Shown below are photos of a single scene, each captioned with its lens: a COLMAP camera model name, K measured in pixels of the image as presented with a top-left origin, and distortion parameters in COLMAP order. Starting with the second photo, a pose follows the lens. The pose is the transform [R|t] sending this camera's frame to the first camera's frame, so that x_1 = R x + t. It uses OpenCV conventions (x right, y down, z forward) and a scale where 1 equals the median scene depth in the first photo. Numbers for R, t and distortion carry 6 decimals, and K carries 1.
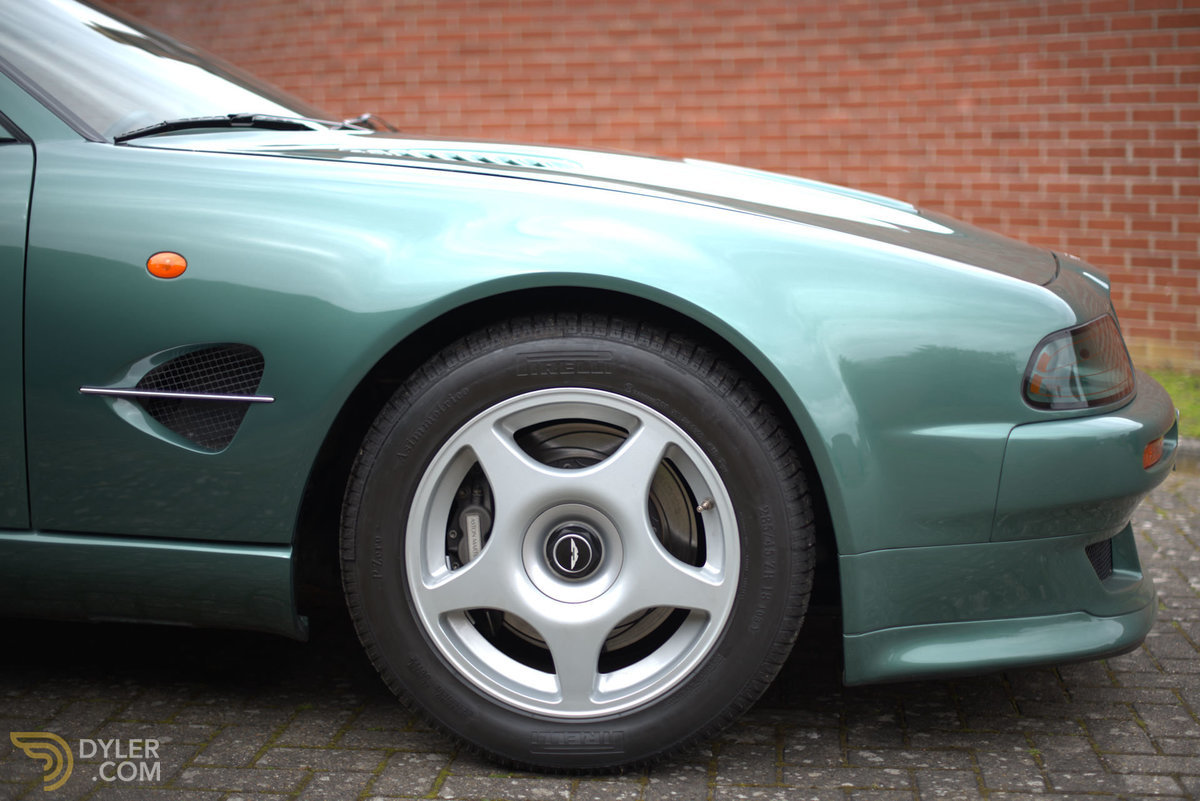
lens RADIAL K [[1807.5, 0, 600.0], [0, 1807.5, 400.5], [0, 0, 1]] dist [-0.114041, -0.080032]
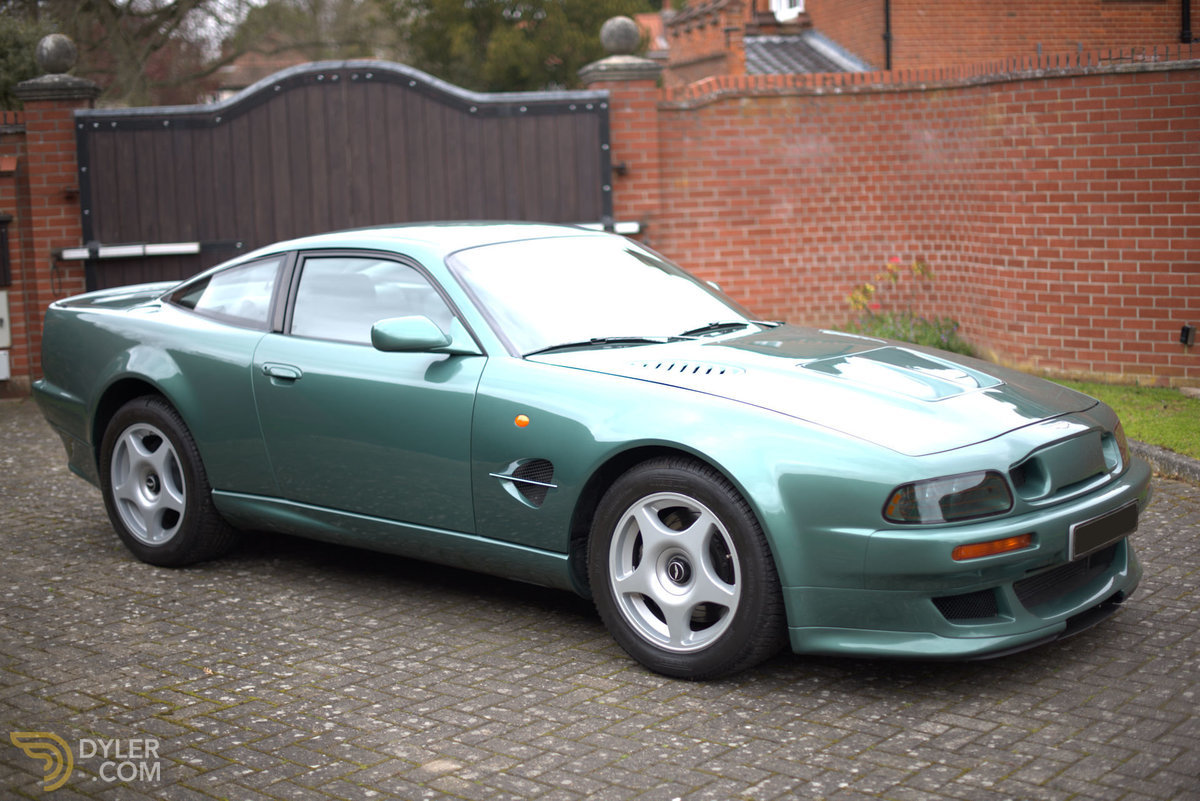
lens RADIAL K [[1713.6, 0, 600.0], [0, 1713.6, 400.5], [0, 0, 1]] dist [-0.172428, -0.018280]
pose [[0.826763, 0.053141, -0.560035, 0.997051], [-0.044895, 0.998586, 0.028478, -0.162717], [0.560756, 0.001598, 0.827979, -0.671660]]
